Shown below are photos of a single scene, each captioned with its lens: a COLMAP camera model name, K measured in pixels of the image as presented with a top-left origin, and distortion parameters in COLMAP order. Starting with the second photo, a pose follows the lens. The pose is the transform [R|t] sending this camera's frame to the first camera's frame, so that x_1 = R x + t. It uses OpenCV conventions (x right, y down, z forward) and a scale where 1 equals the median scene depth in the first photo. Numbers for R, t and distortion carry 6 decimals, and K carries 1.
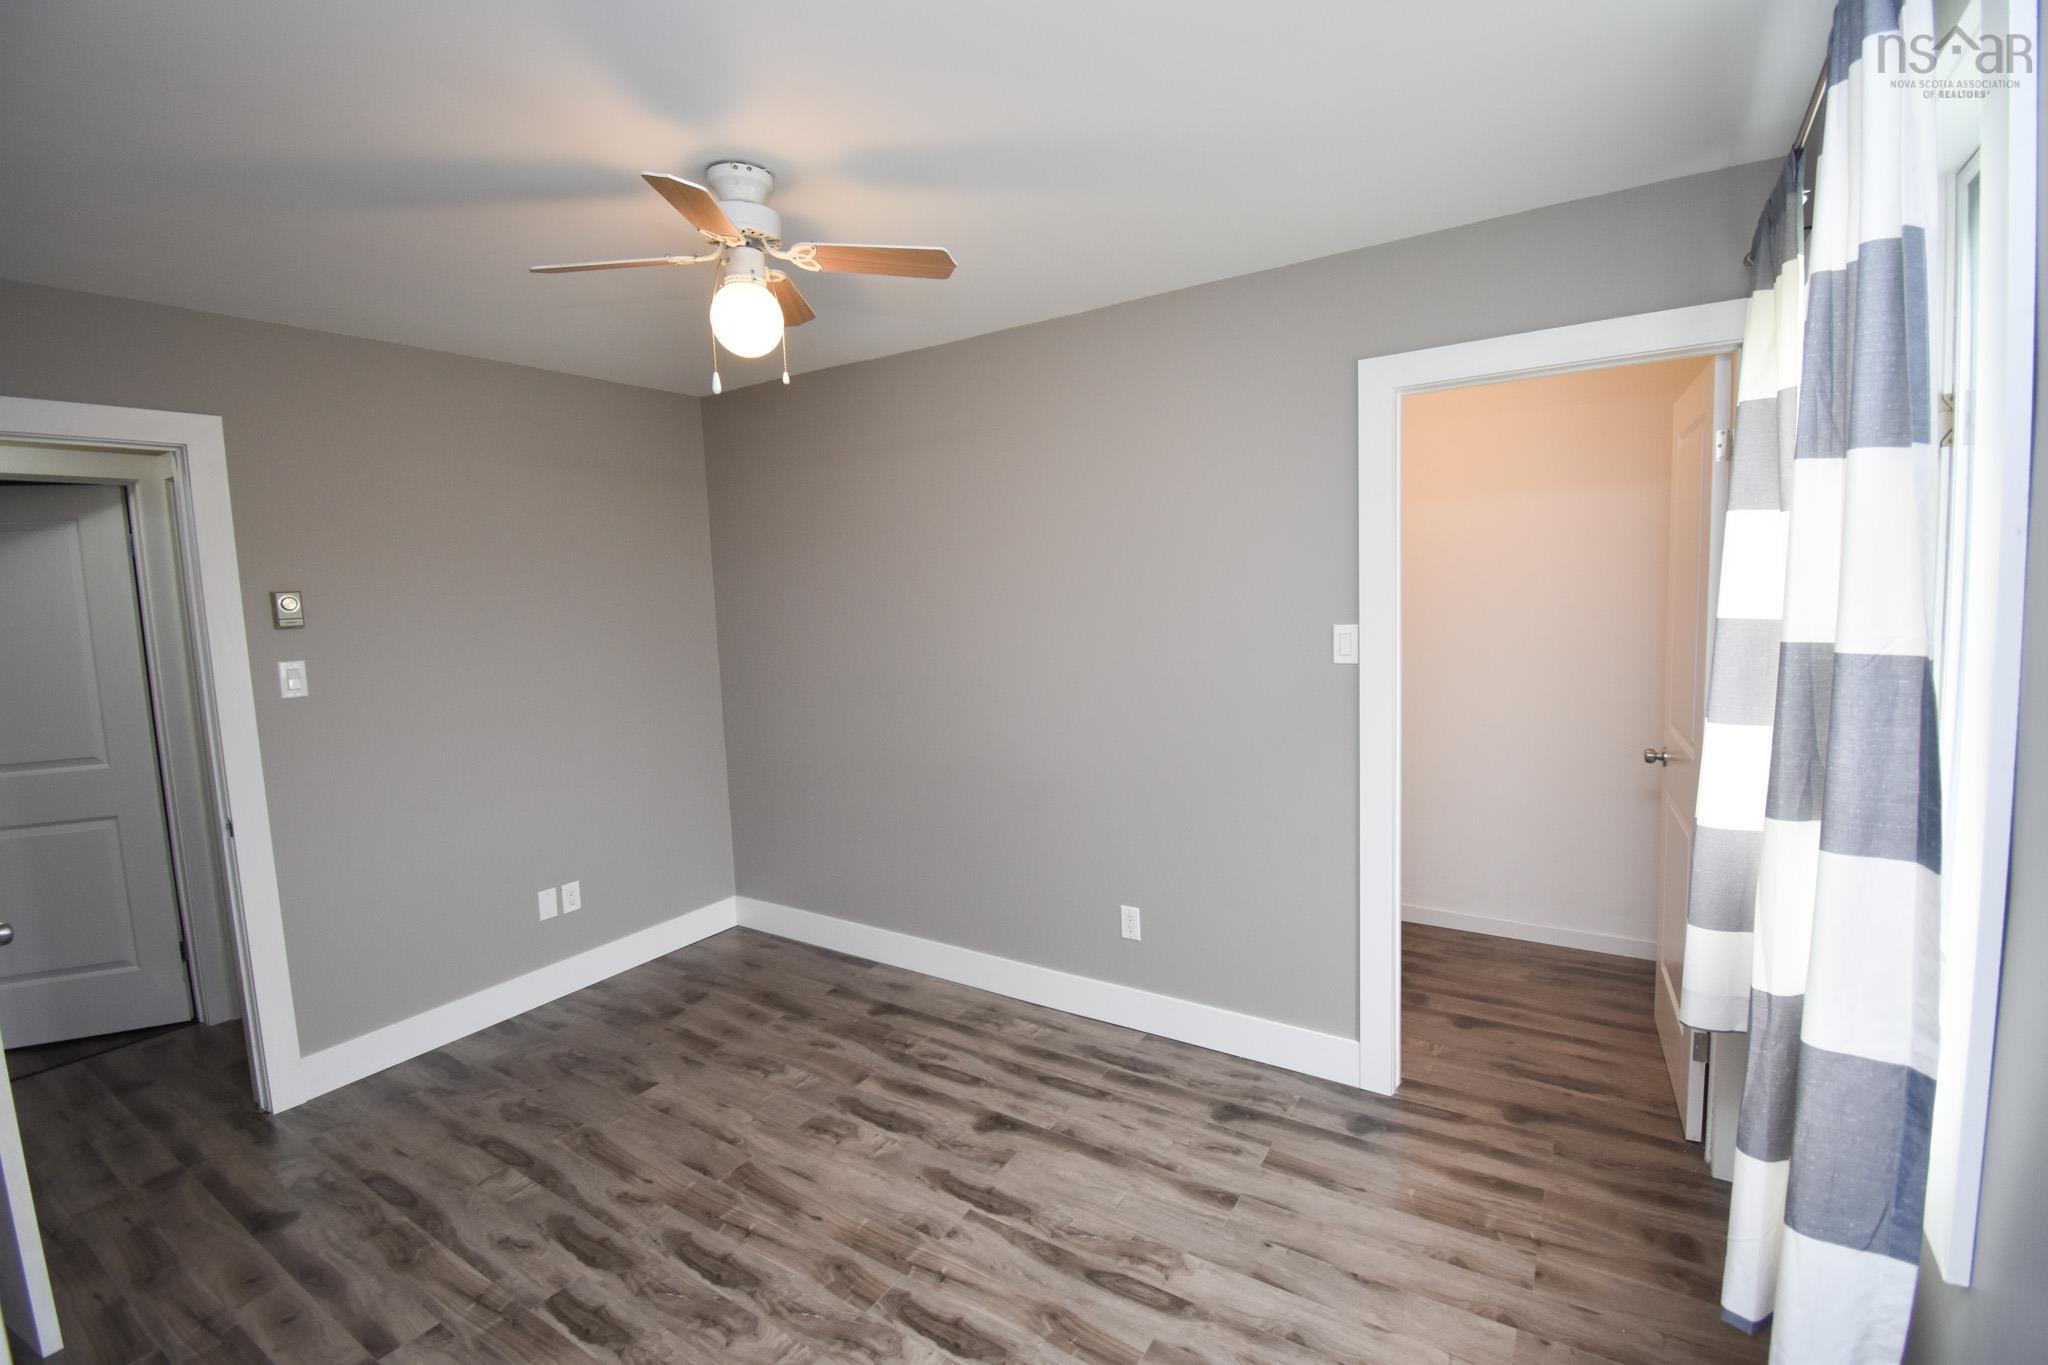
lens RADIAL K [[896.3, 0, 1027.4], [0, 896.3, 671.3], [0, 0, 1]] dist [0.027979, -0.028857]
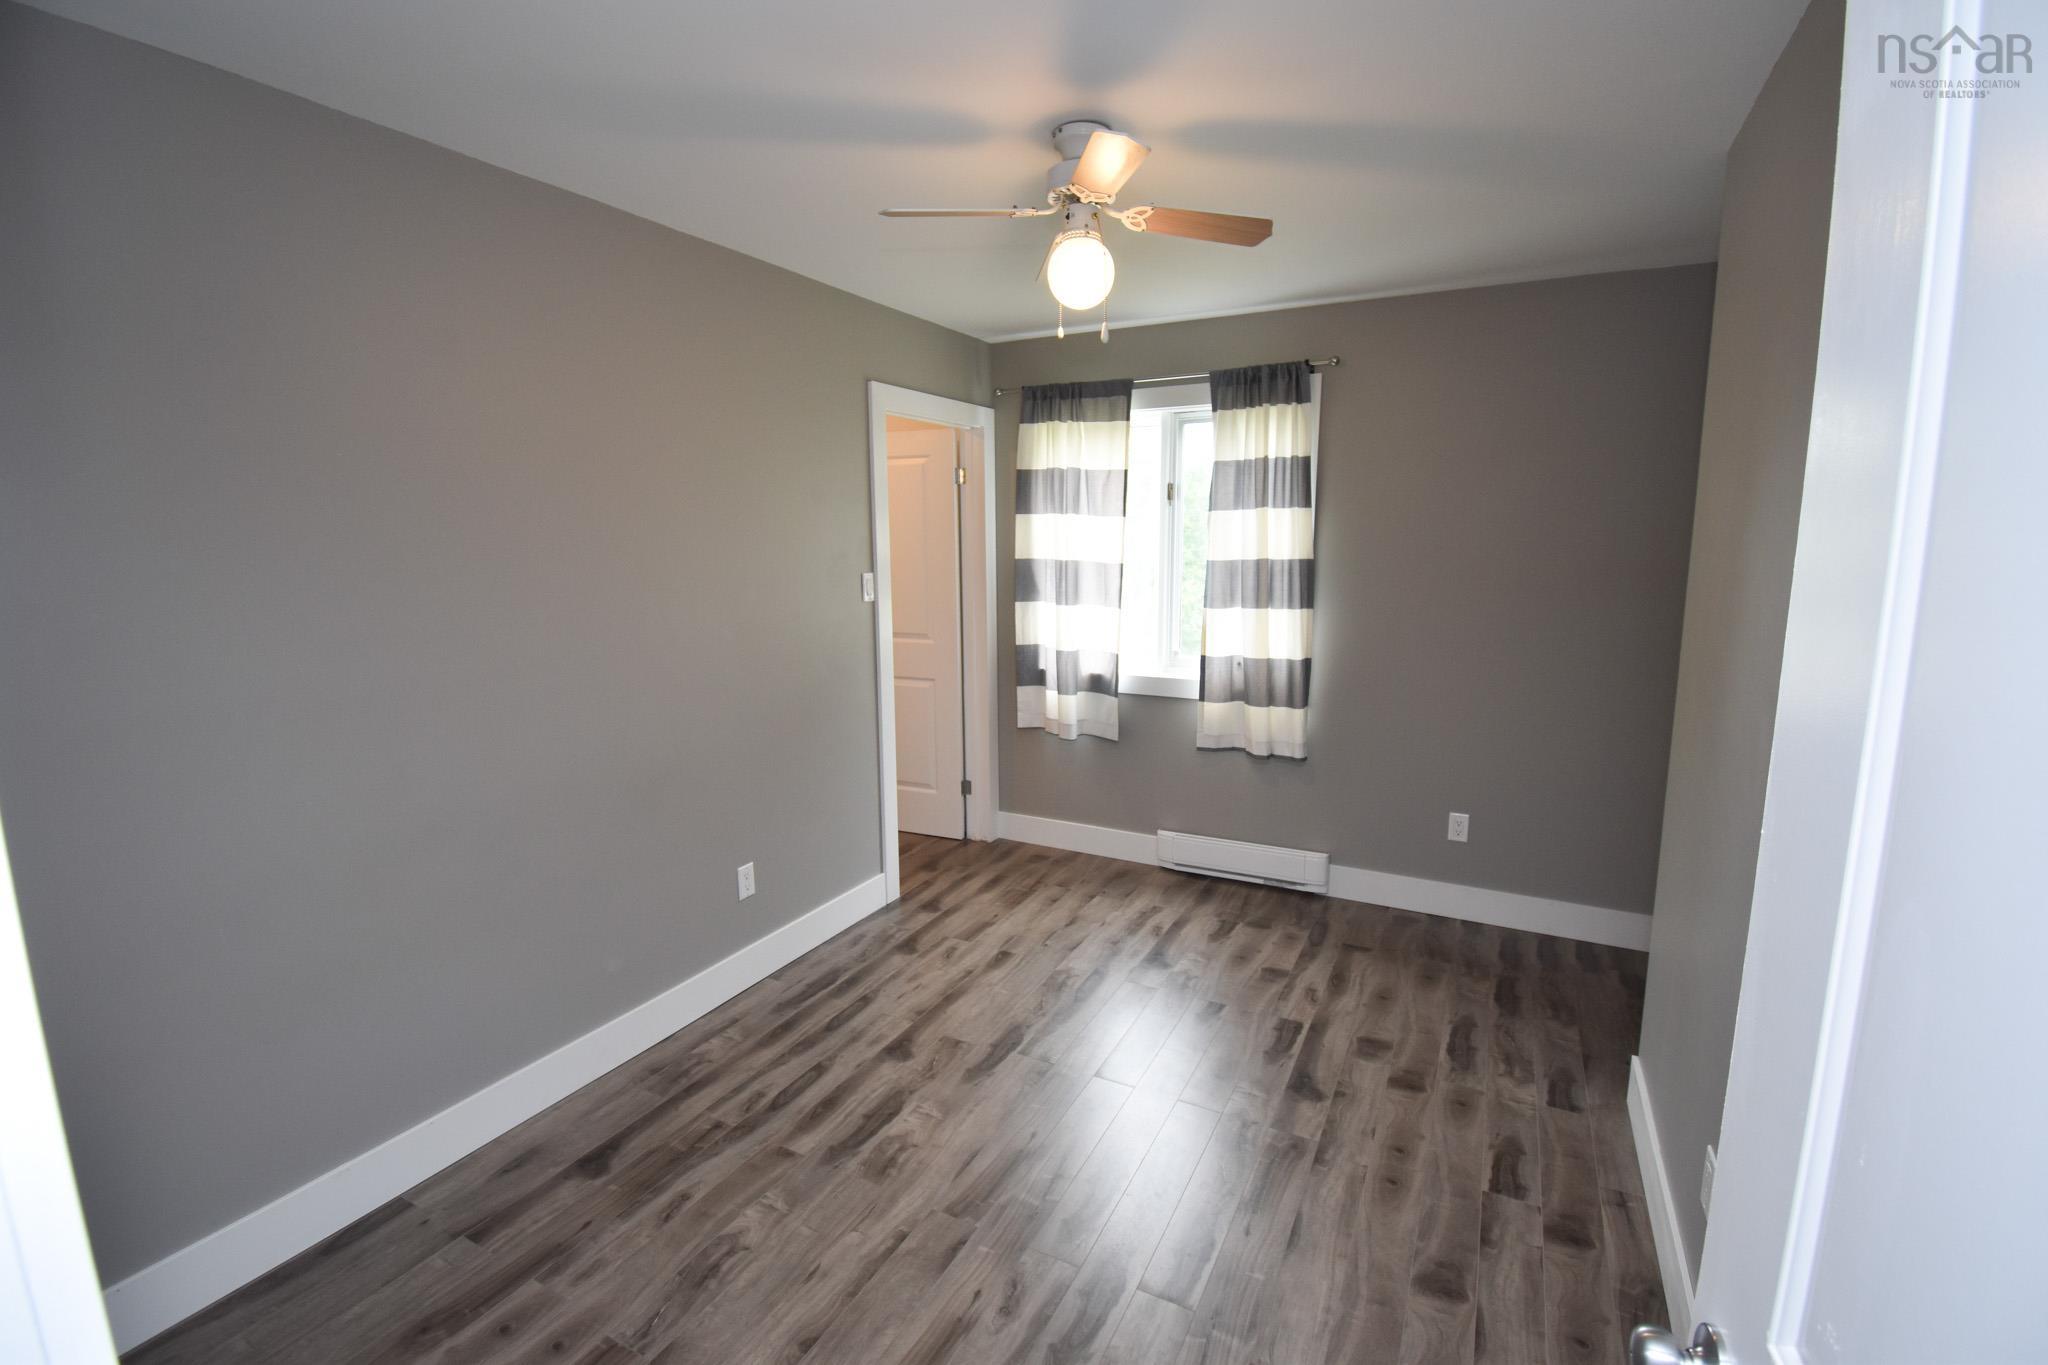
lens RADIAL K [[896.3, 0, 1027.4], [0, 896.3, 671.3], [0, 0, 1]] dist [0.027979, -0.028857]
pose [[-0.081292, -0.114577, 0.990083, -1.012084], [0.101513, 0.987253, 0.122585, -0.046261], [-0.991507, 0.110472, -0.068625, 0.854970]]
